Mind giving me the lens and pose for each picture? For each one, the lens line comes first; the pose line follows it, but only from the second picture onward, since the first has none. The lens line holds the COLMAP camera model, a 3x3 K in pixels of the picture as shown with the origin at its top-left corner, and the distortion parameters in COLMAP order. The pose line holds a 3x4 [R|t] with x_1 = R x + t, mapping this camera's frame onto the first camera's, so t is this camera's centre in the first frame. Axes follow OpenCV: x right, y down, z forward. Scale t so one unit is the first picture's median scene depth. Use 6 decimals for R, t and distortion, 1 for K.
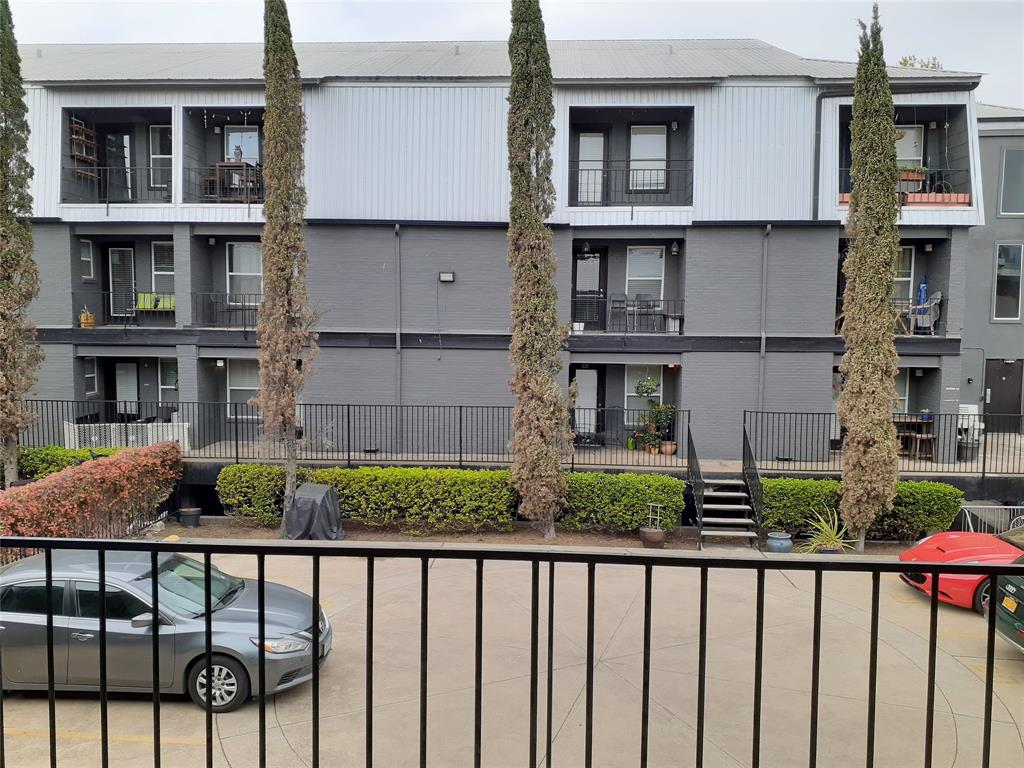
lens RADIAL K [[825.7, 0, 495.8], [0, 825.7, 382.9], [0, 0, 1]] dist [0.051235, -0.065998]
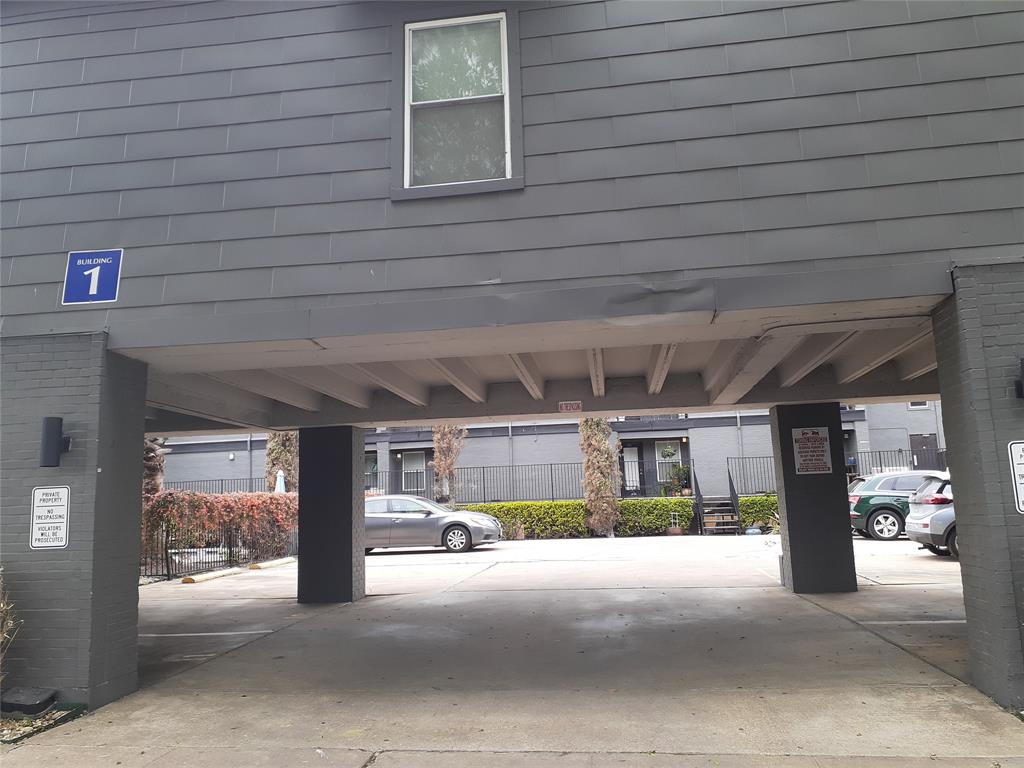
lens RADIAL K [[827.8, 0, 512.0], [0, 827.8, 384.0], [0, 0, 1]] dist [0.132843, -0.293948]
pose [[0.996672, -0.059145, -0.056101, -0.018051], [0.045530, 0.974721, -0.218735, 0.224248], [0.067620, 0.215453, 0.974170, -0.624850]]
